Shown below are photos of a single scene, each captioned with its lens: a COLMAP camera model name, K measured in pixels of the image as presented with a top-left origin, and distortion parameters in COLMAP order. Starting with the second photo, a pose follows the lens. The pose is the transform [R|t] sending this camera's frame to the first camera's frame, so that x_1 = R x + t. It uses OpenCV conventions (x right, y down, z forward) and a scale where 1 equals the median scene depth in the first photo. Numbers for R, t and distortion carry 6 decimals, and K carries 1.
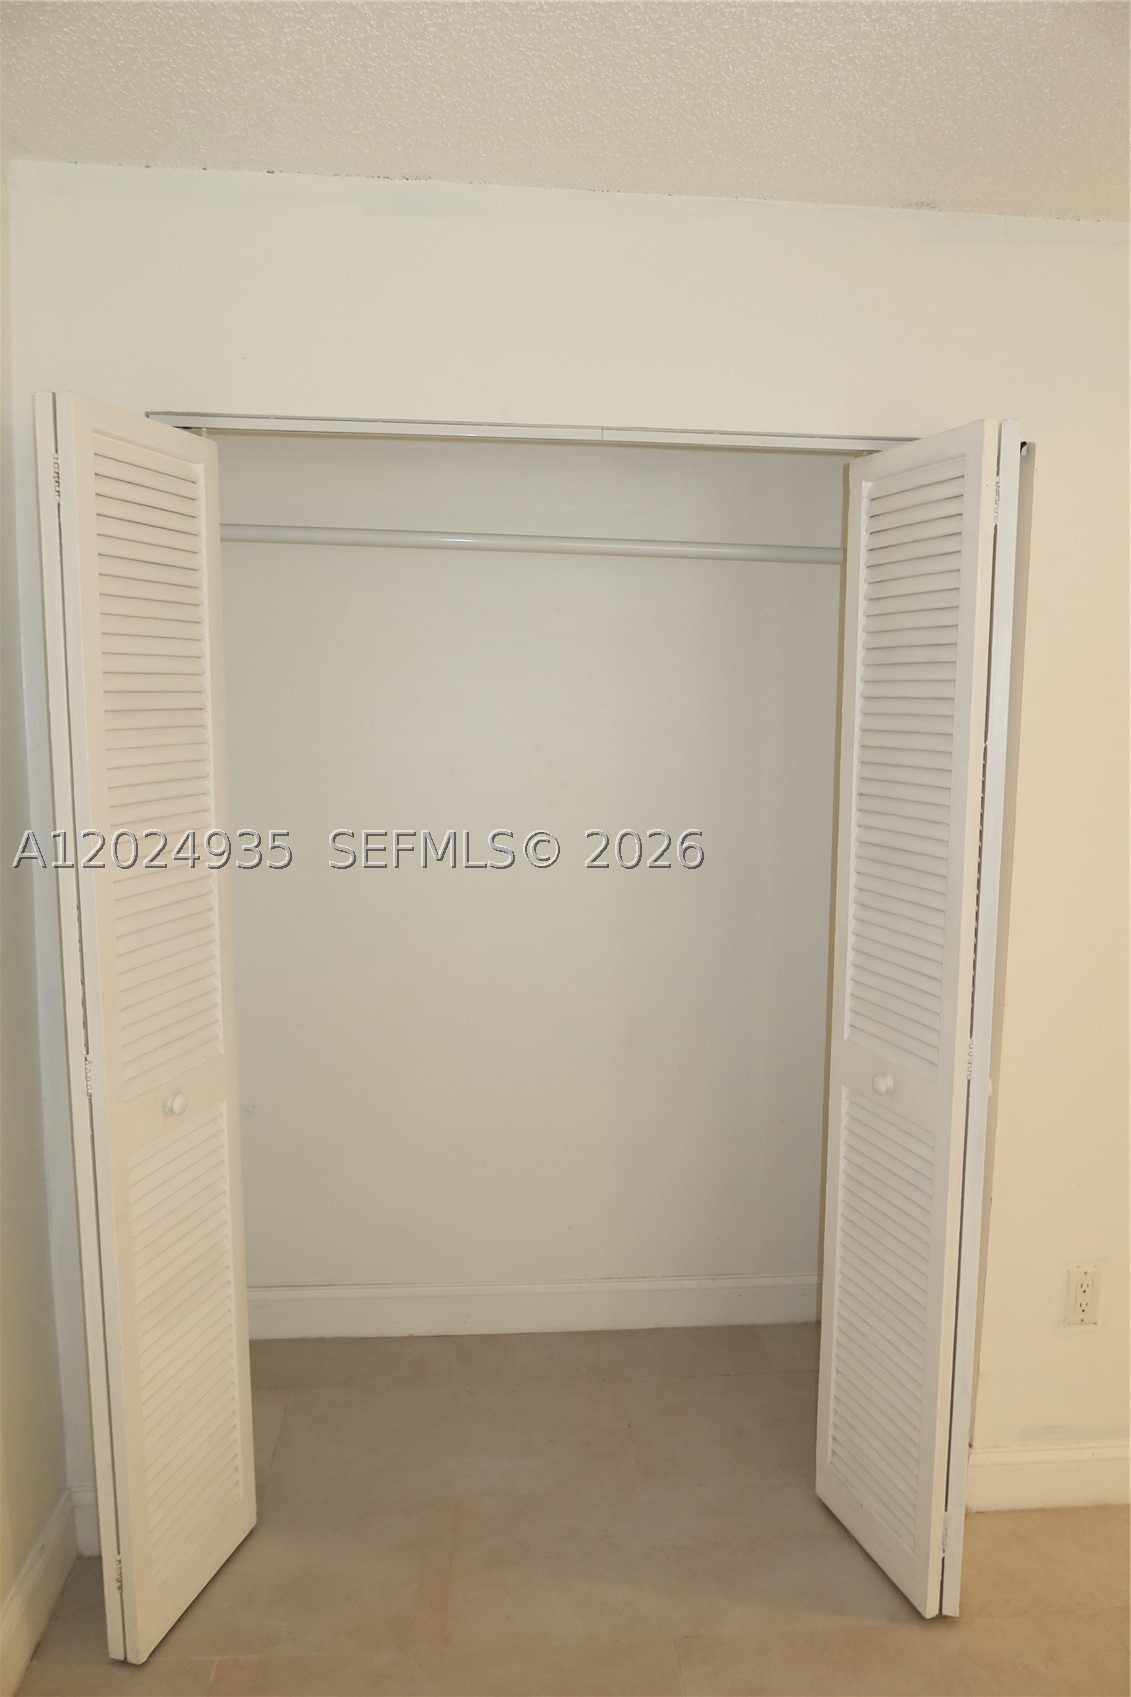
lens RADIAL K [[1156.6, 0, 571.8], [0, 1156.6, 849.0], [0, 0, 1]] dist [-0.028292, 0.009786]
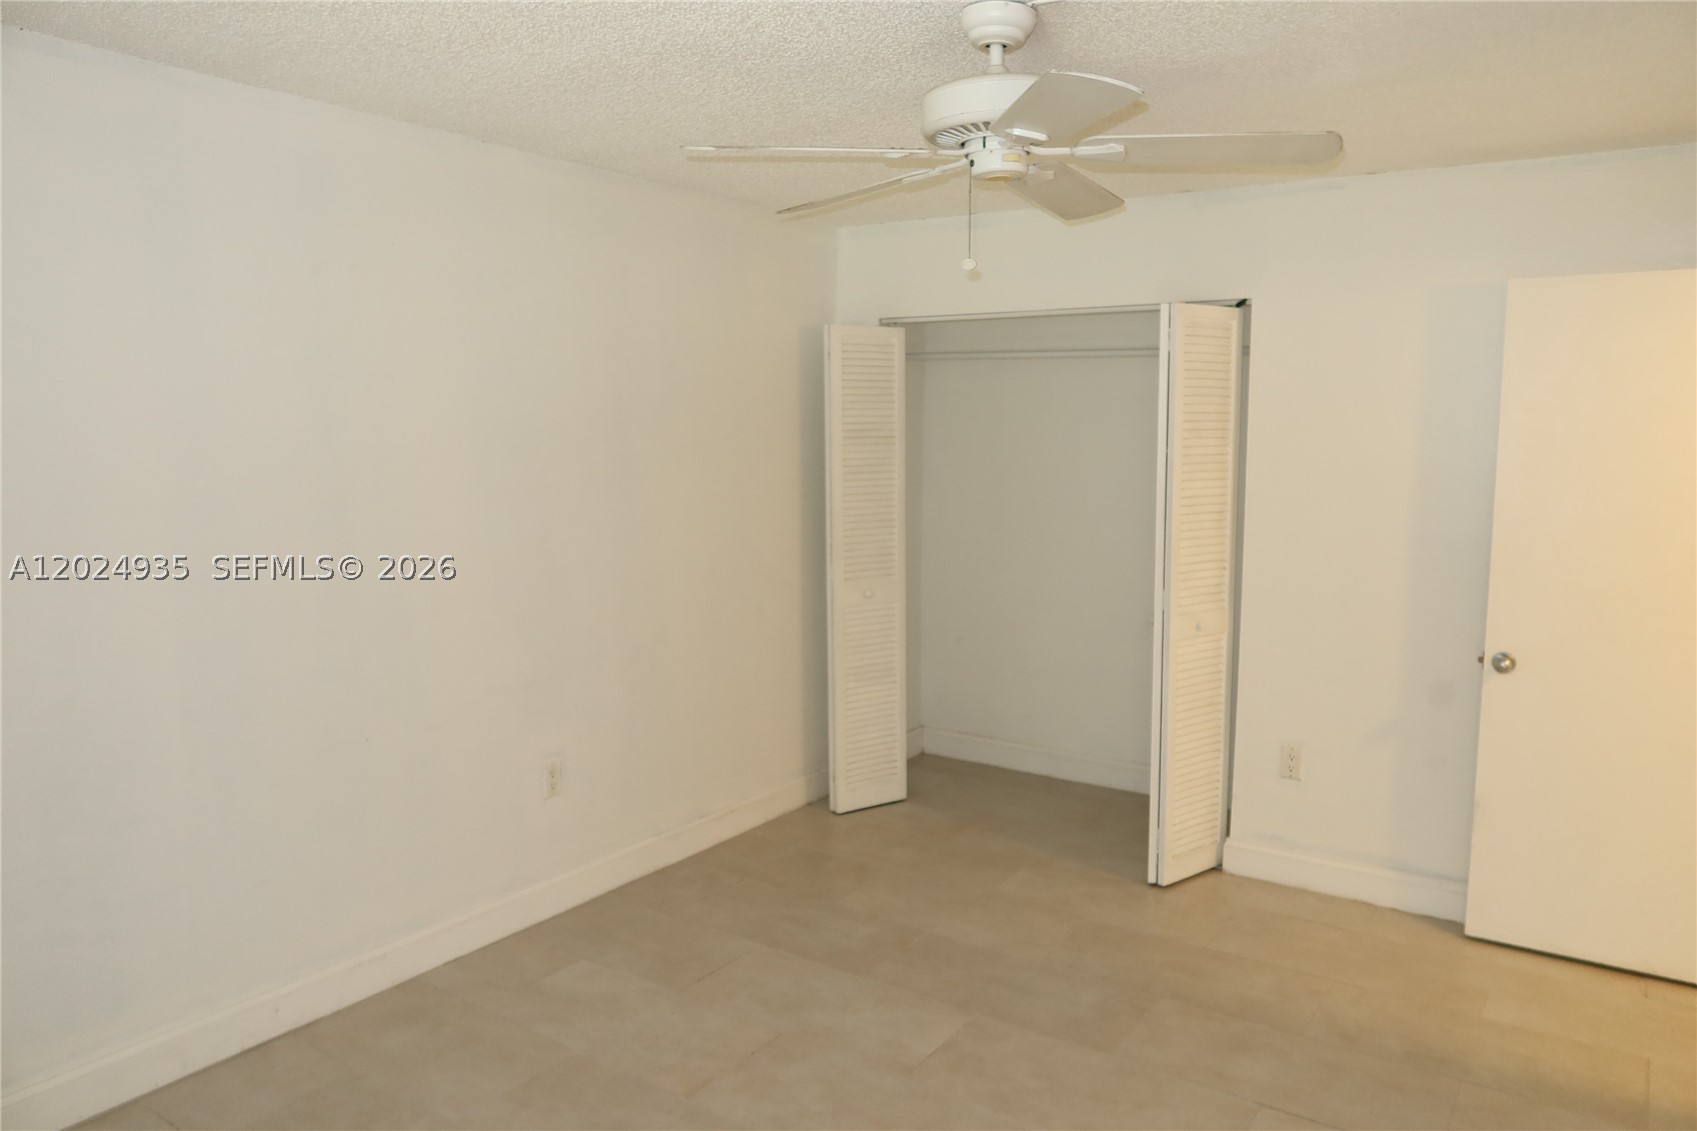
lens RADIAL K [[1156.6, 0, 847.3], [0, 1156.6, 561.0], [0, 0, 1]] dist [-0.028292, 0.009786]
pose [[0.773453, 0.061545, -0.630859, 1.141503], [-0.071715, 0.997381, 0.009377, 0.122839], [0.629784, 0.037989, 0.775841, -0.935171]]
